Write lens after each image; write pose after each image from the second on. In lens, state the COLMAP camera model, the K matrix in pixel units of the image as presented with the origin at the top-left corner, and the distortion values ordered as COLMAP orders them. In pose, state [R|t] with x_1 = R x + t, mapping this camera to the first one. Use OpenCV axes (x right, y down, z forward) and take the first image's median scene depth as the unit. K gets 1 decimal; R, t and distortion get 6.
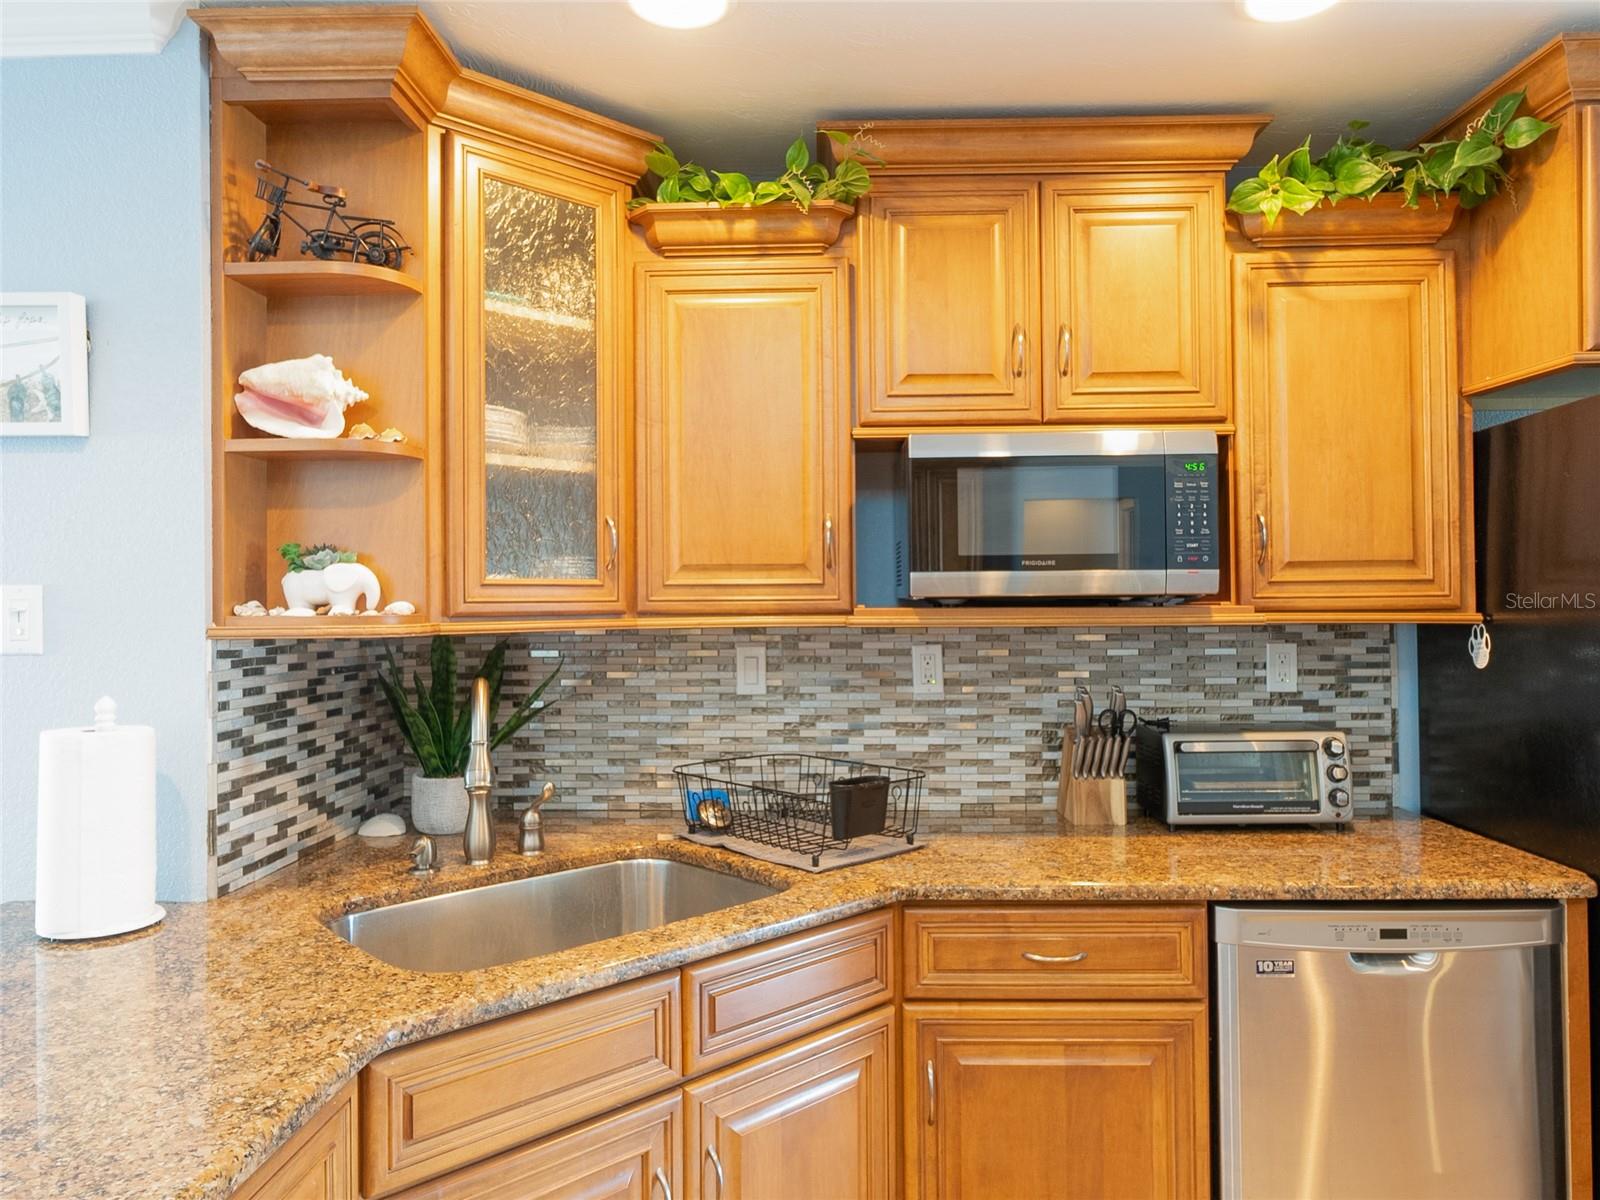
lens RADIAL K [[1050.9, 0, 801.4], [0, 1050.9, 597.9], [0, 0, 1]] dist [-0.004318, -0.000265]
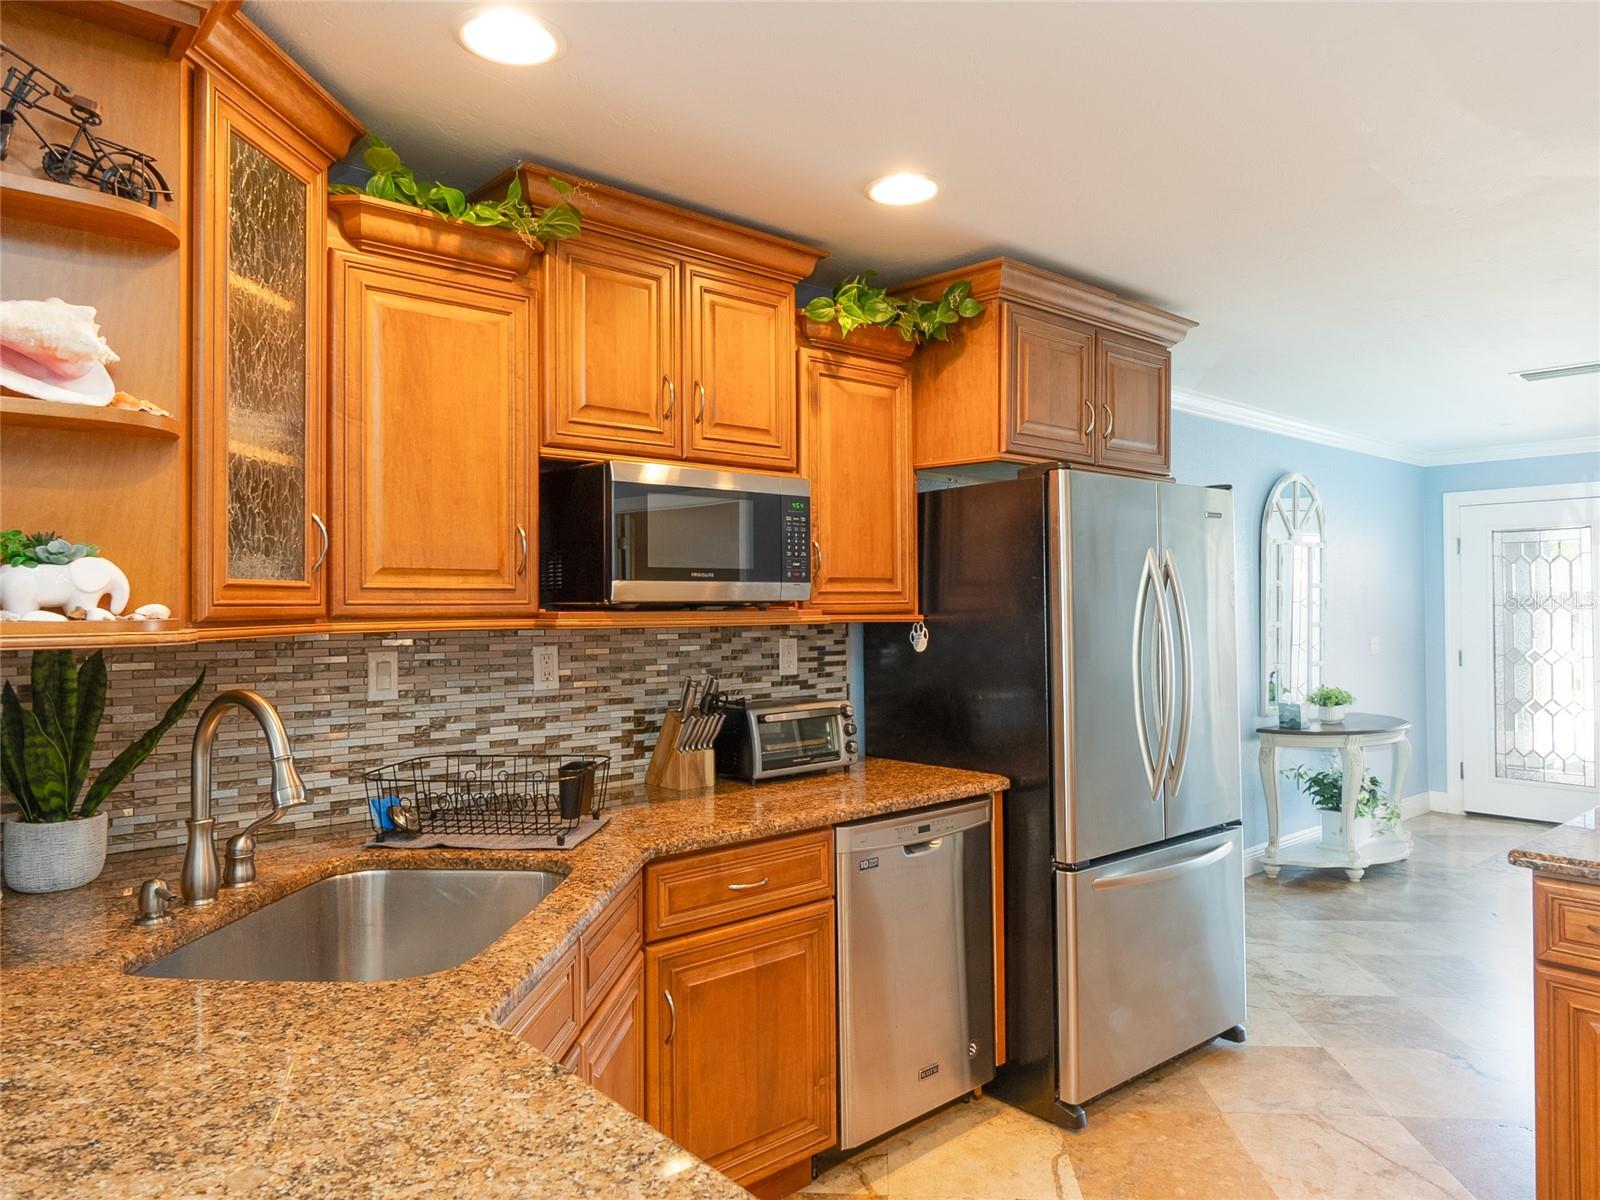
lens RADIAL K [[1050.9, 0, 799.5], [0, 1050.9, 600.4], [0, 0, 1]] dist [-0.004318, -0.000265]
pose [[0.734820, 0.006762, 0.678229, -0.501285], [-0.003747, 0.999976, -0.005911, 0.003223], [-0.678252, 0.001802, 0.734827, 0.015939]]
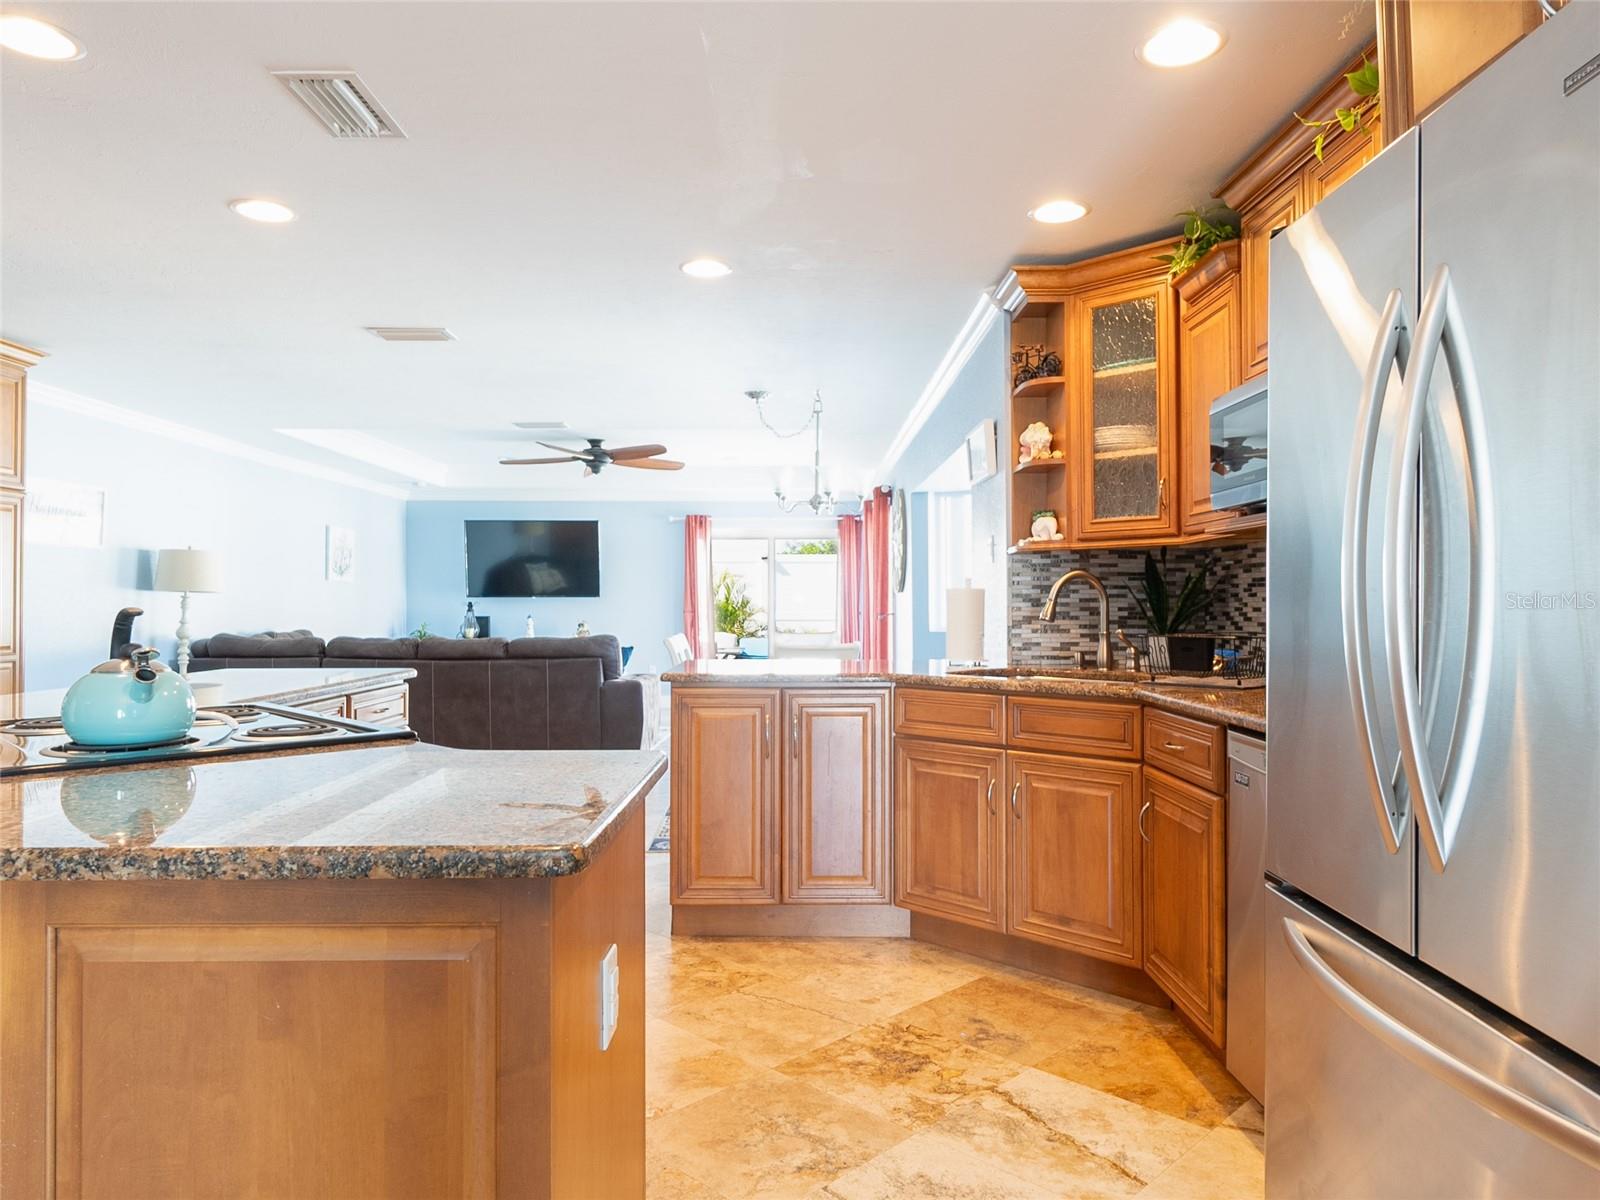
lens RADIAL K [[1050.9, 0, 805.5], [0, 1050.9, 590.2], [0, 0, 1]] dist [-0.004318, -0.000265]
pose [[0.040069, -0.006553, -0.999175, 1.465505], [0.009059, 0.999940, -0.006194, 0.107625], [0.999156, -0.008804, 0.040126, 0.363888]]
